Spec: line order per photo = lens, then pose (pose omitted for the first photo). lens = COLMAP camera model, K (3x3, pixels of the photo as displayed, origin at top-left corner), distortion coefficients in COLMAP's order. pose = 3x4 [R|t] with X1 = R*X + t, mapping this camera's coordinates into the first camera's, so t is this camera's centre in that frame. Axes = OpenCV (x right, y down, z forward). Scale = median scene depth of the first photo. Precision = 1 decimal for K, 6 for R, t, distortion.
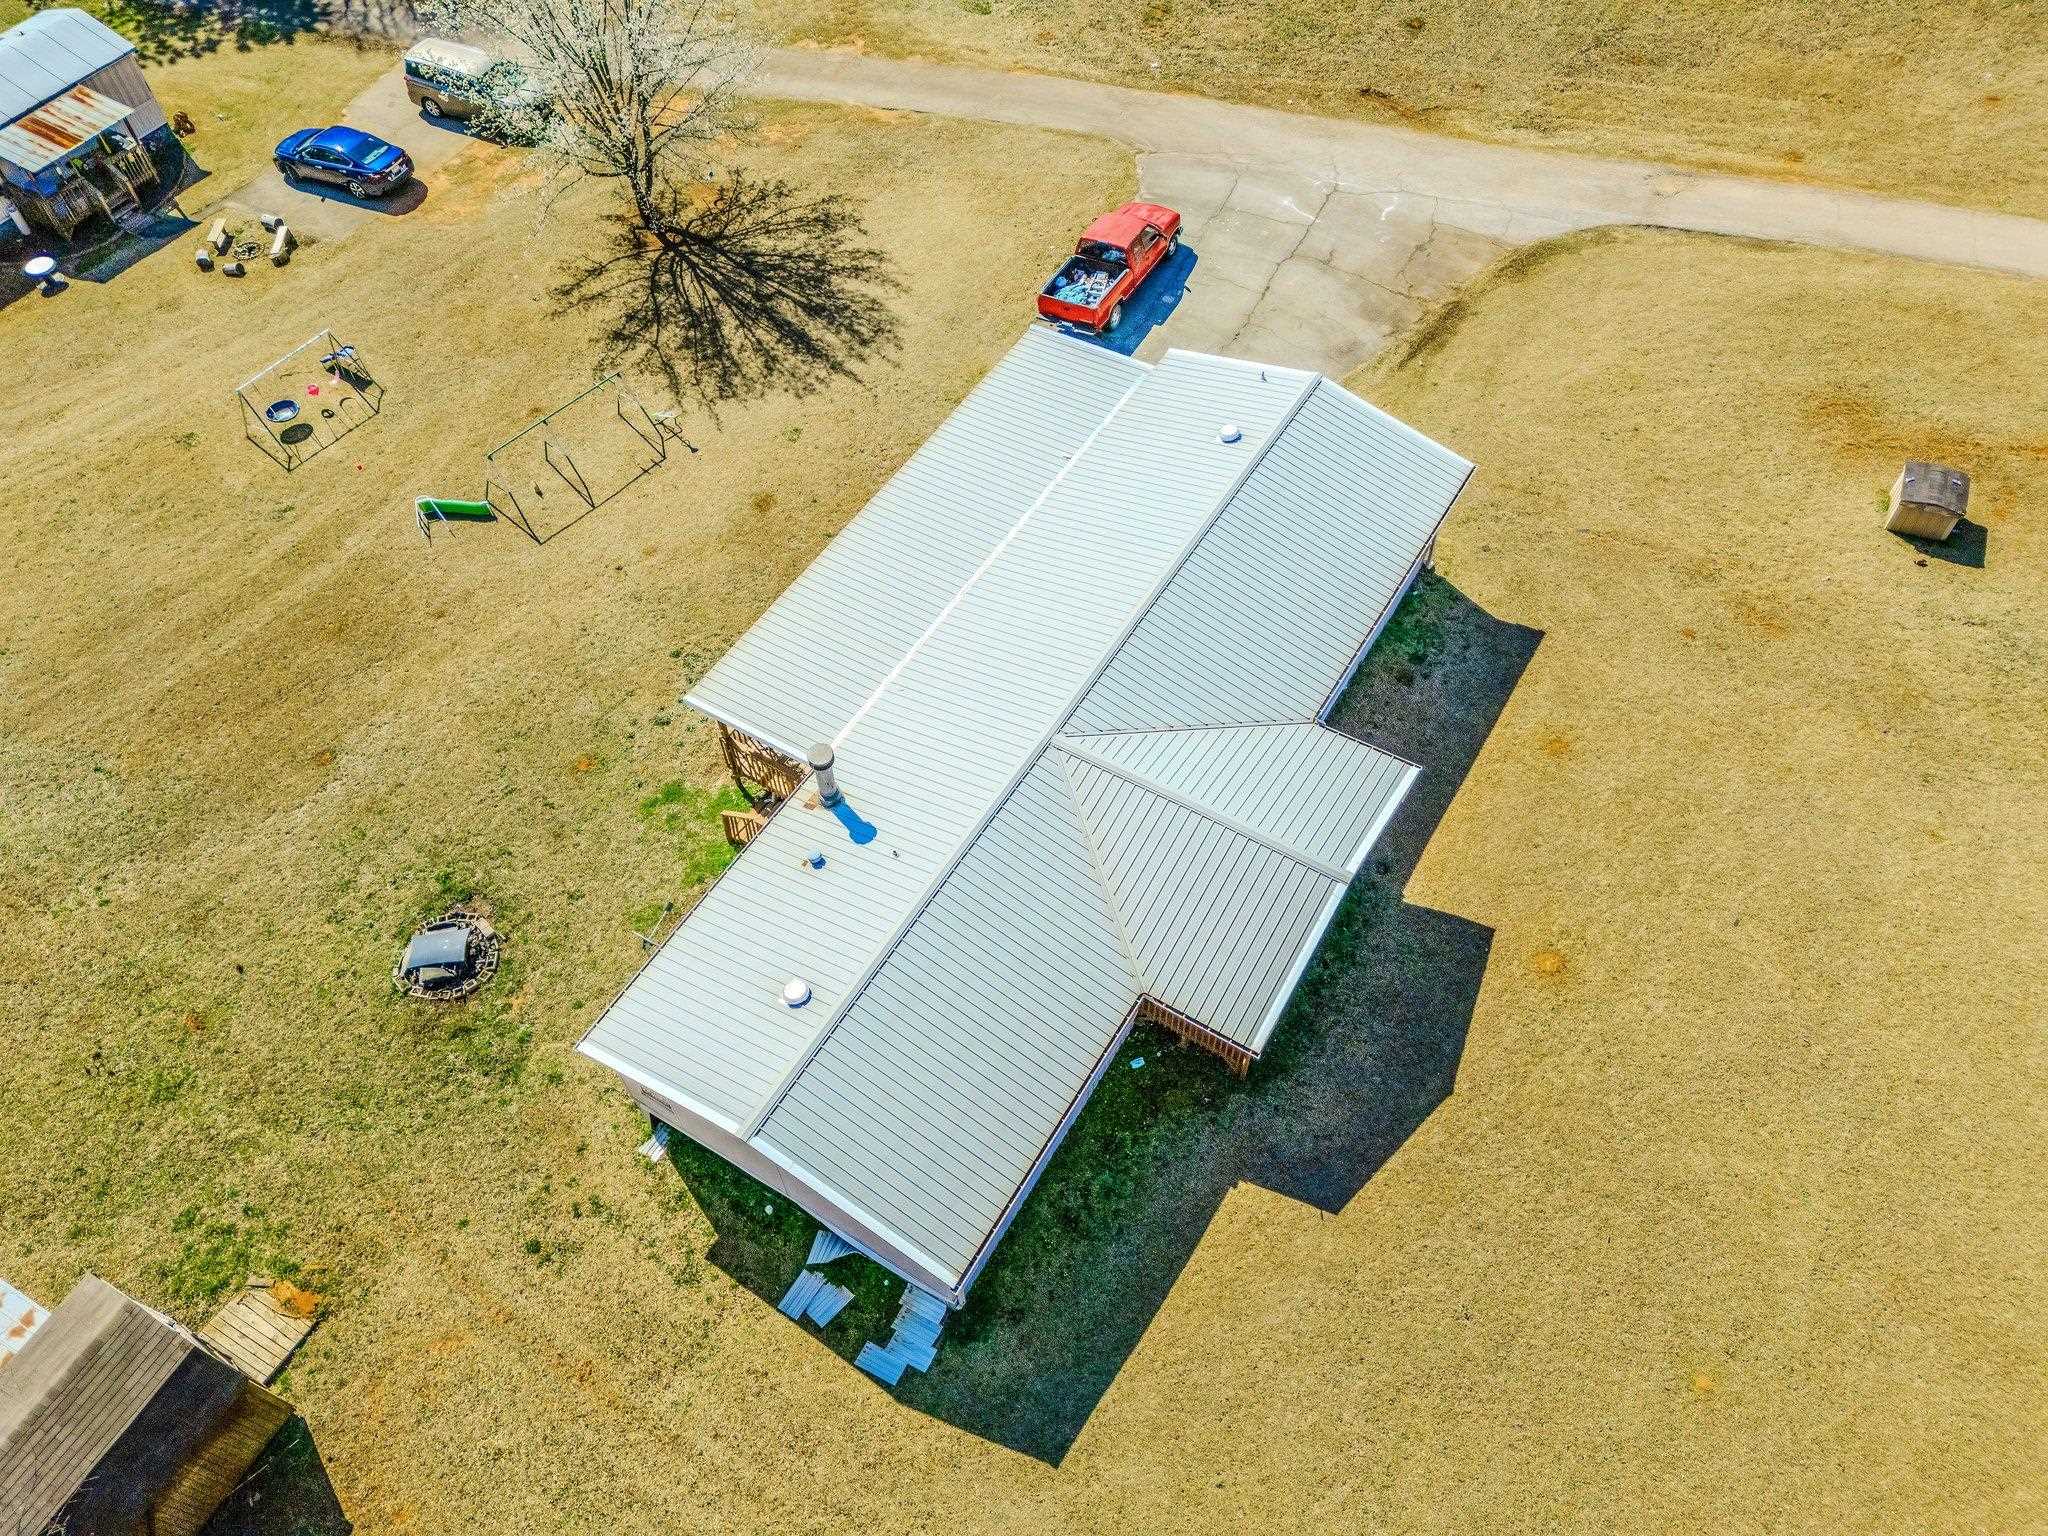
lens RADIAL K [[1513.6, 0, 1024.0], [0, 1513.6, 768.0], [0, 0, 1]] dist [0.077222, -0.062800]
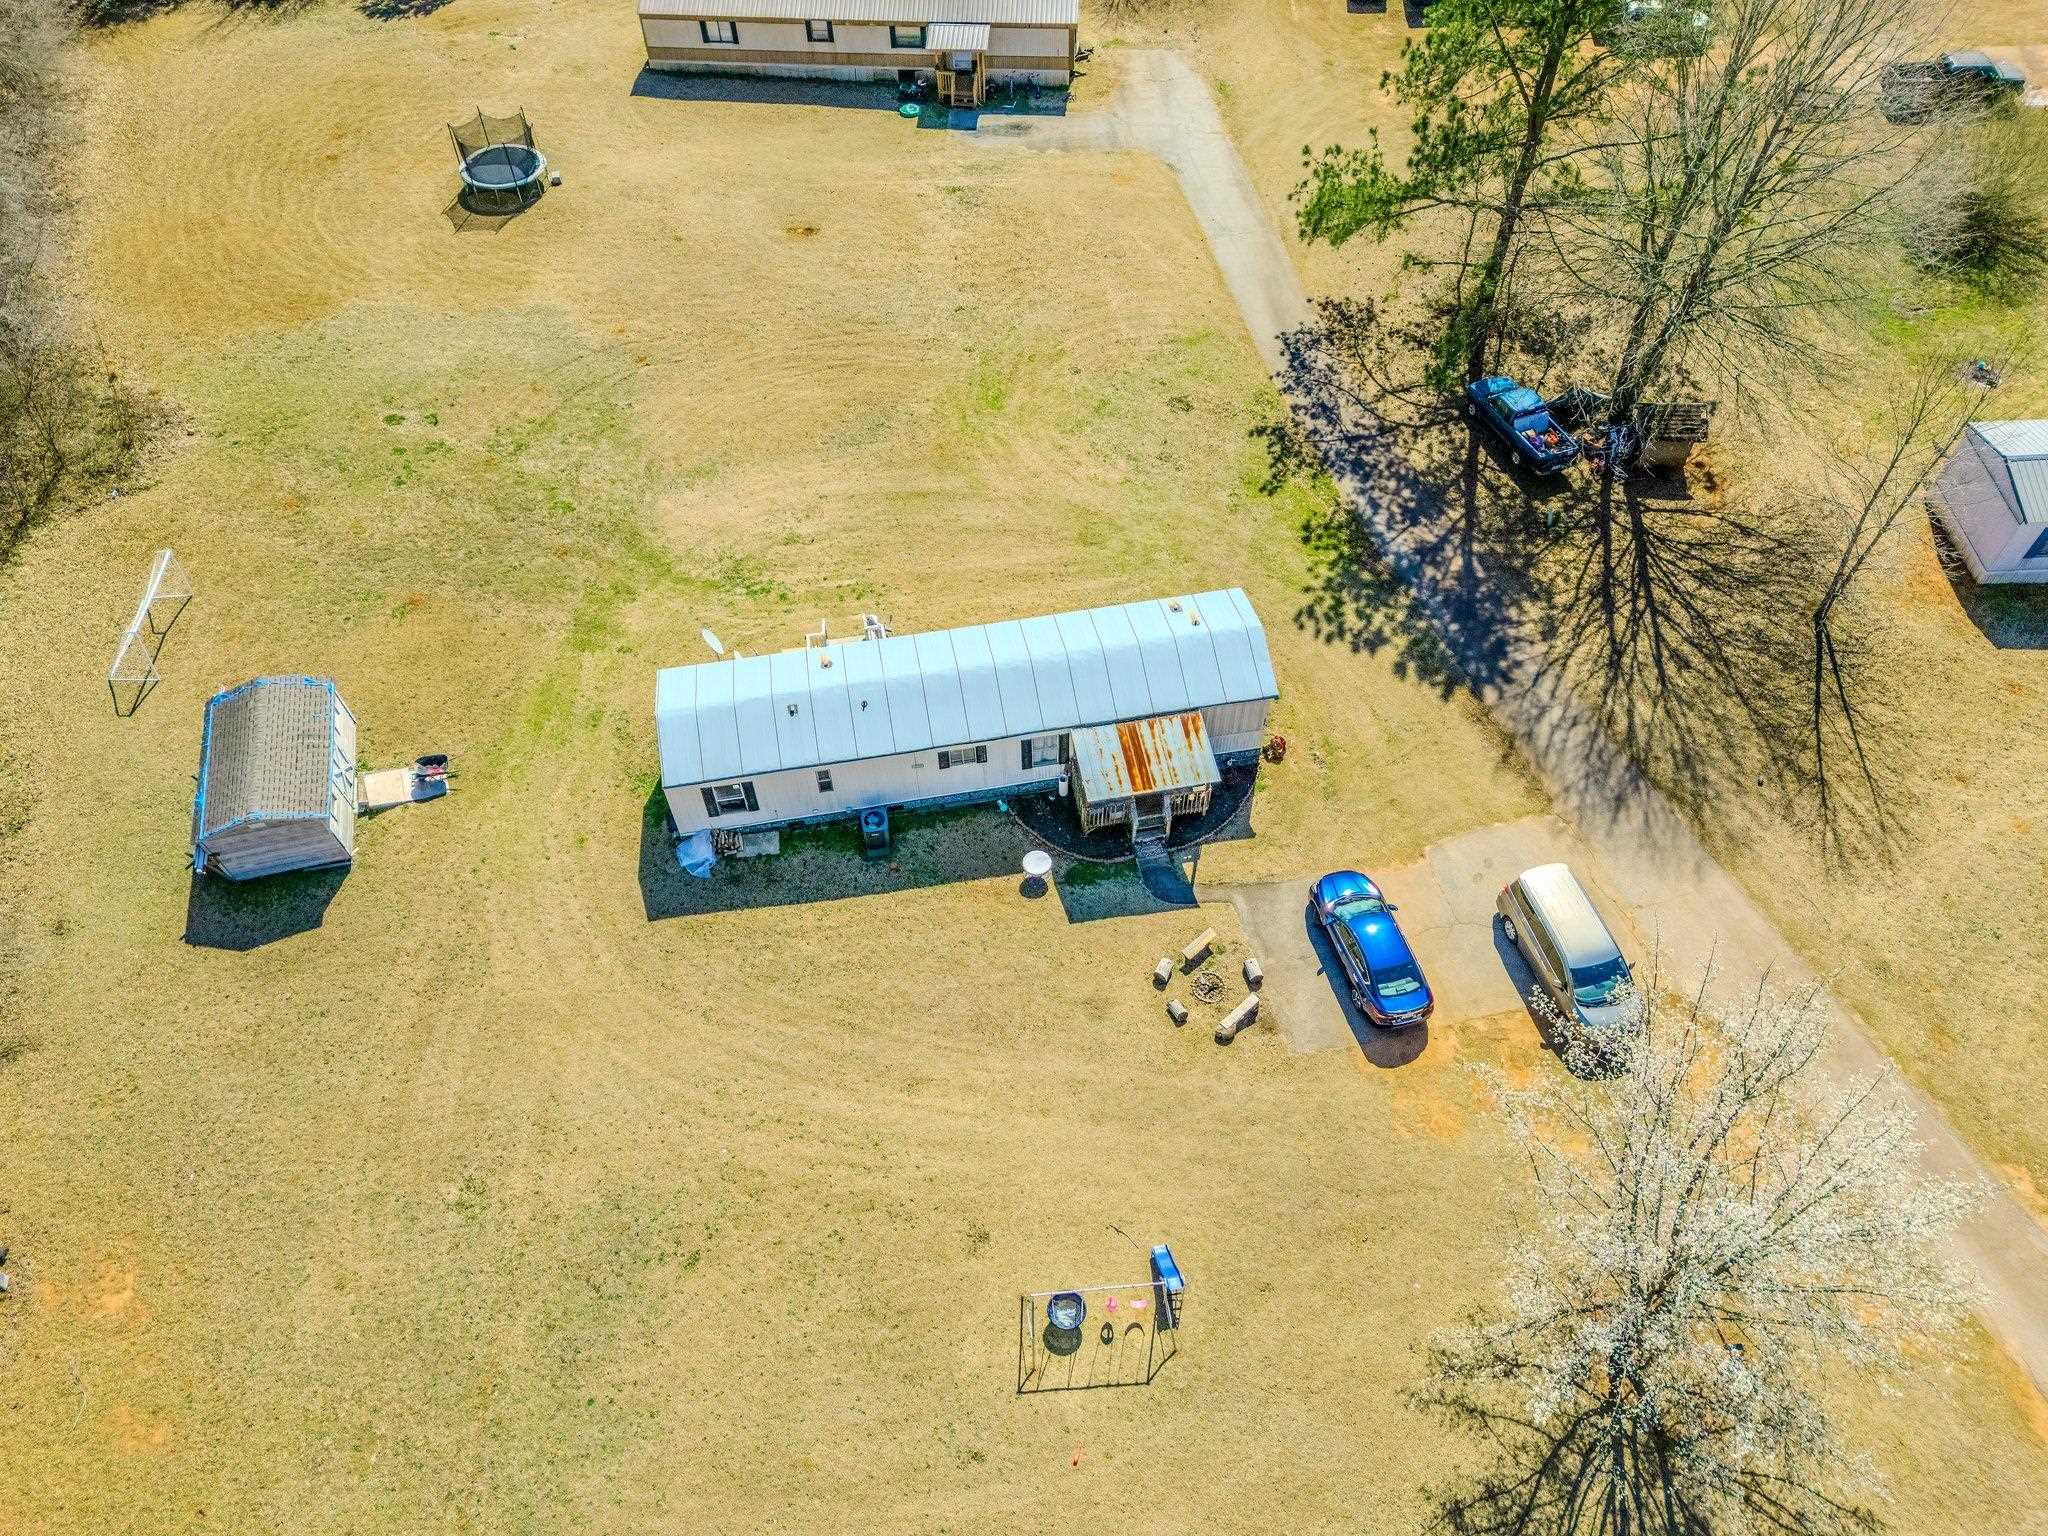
lens RADIAL K [[1513.6, 0, 1024.0], [0, 1513.6, 768.0], [0, 0, 1]] dist [0.077222, -0.062800]
pose [[0.656293, 0.619127, -0.431233, -0.272780], [-0.614618, 0.770200, 0.170402, -0.500538], [0.437636, 0.153209, 0.886003, 0.173833]]
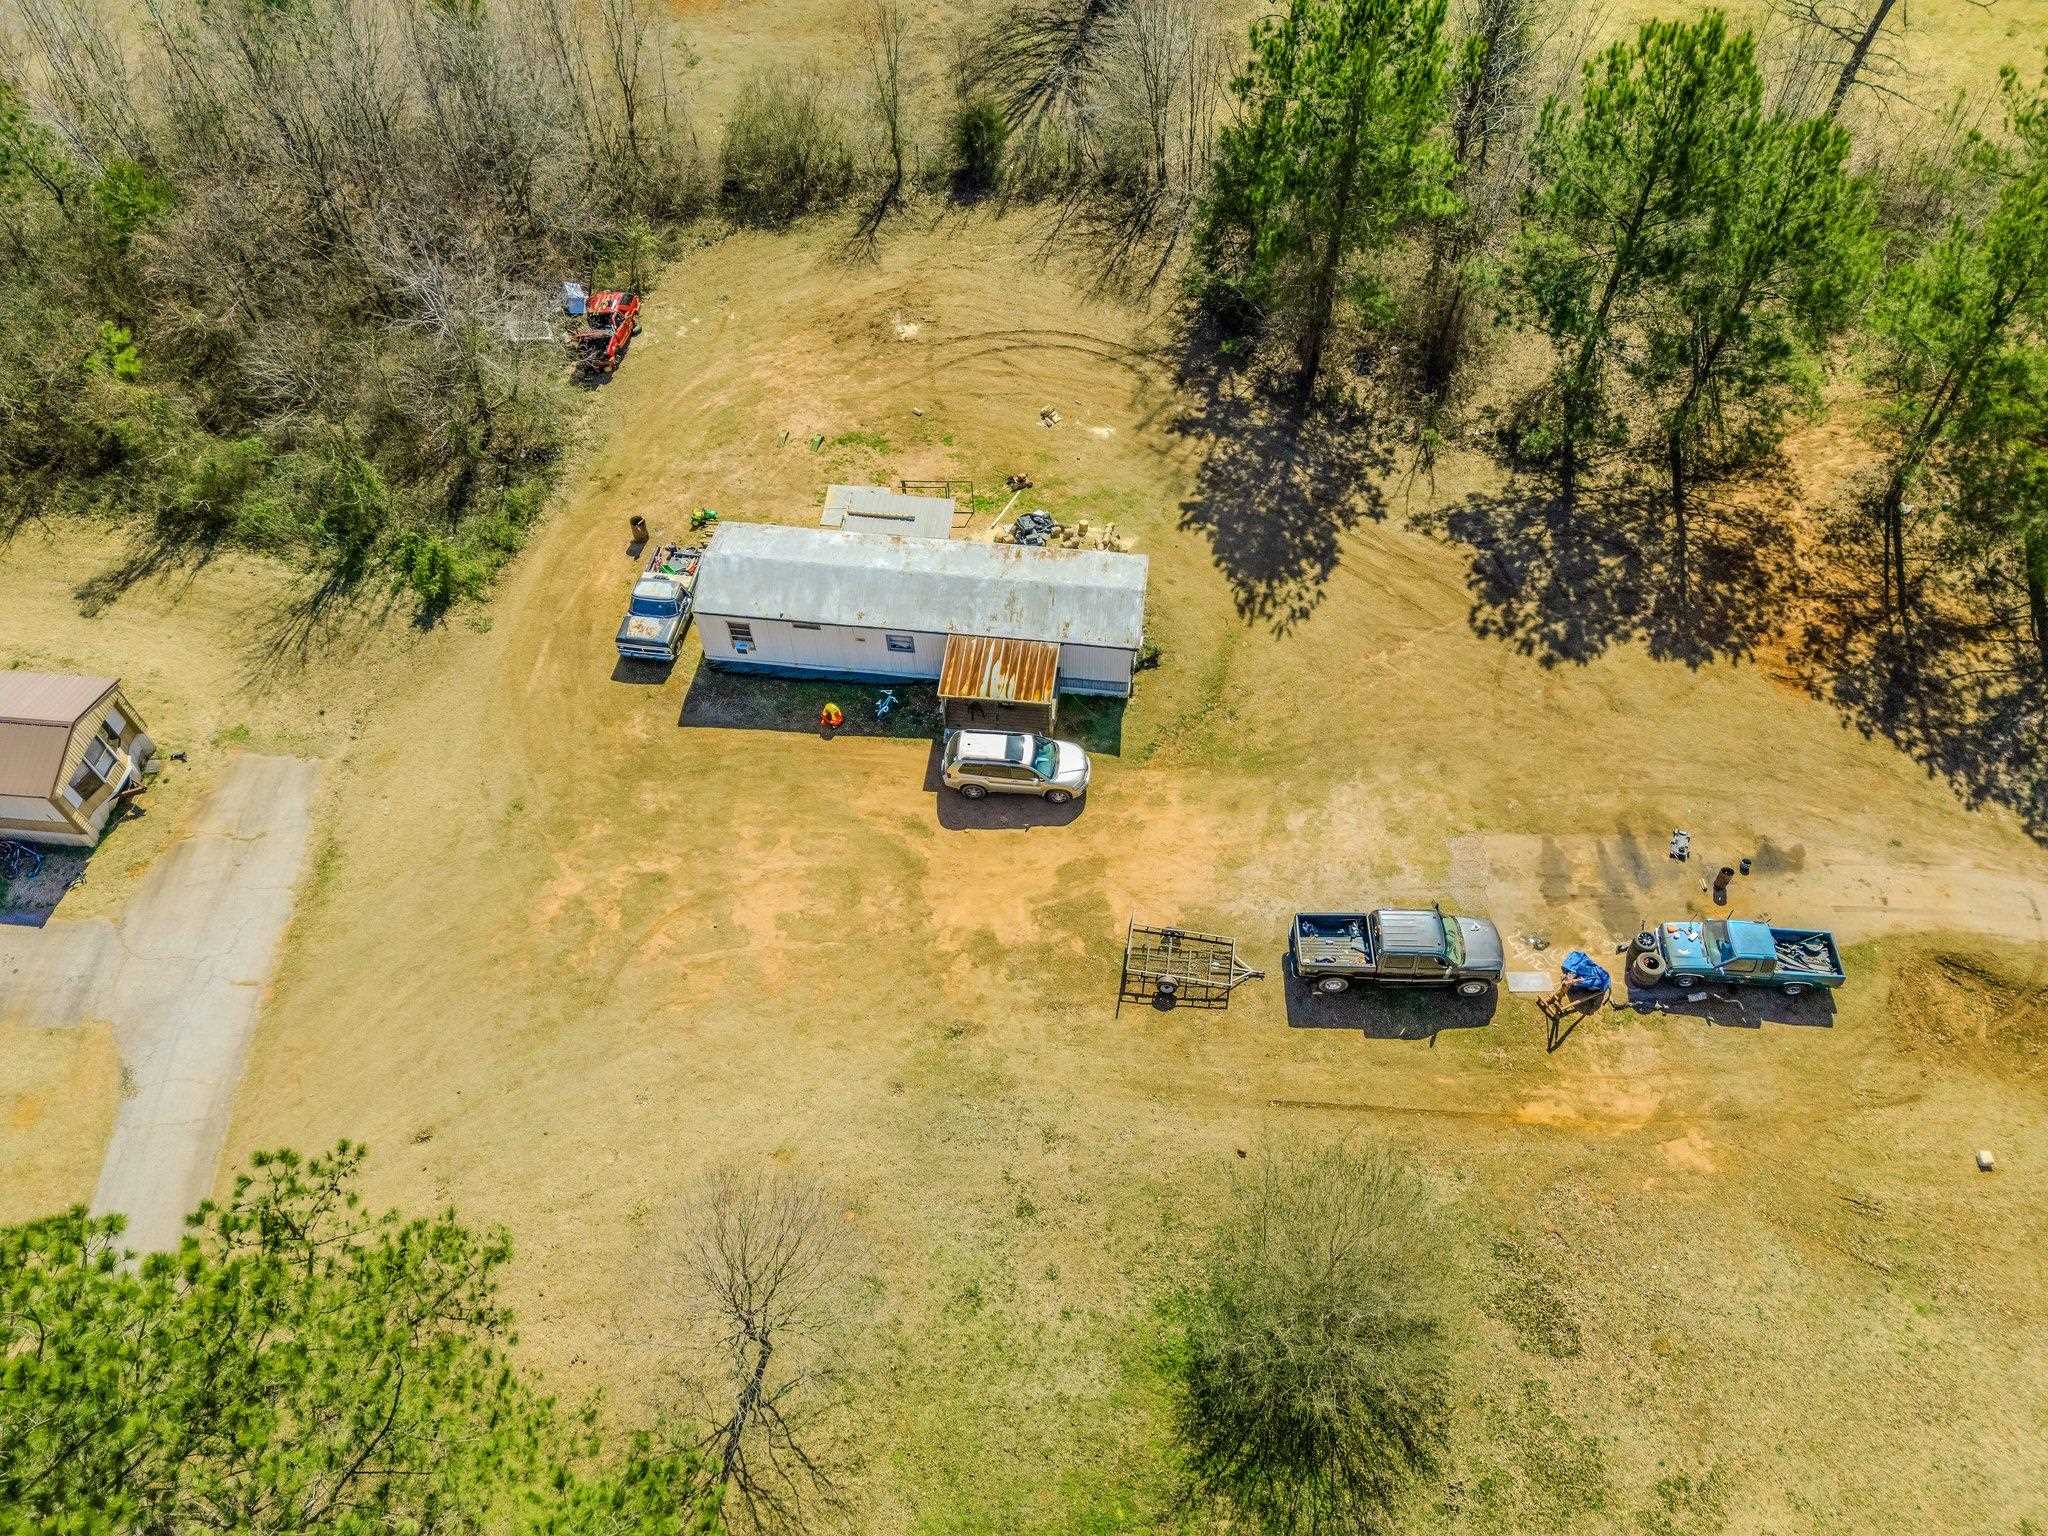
lens RADIAL K [[1513.6, 0, 1024.0], [0, 1513.6, 768.0], [0, 0, 1]] dist [0.077222, -0.062800]
pose [[0.626222, 0.643984, -0.439467, -0.534292], [-0.629955, 0.750051, 0.201446, -1.404339], [0.459350, 0.150695, 0.875379, 0.827056]]
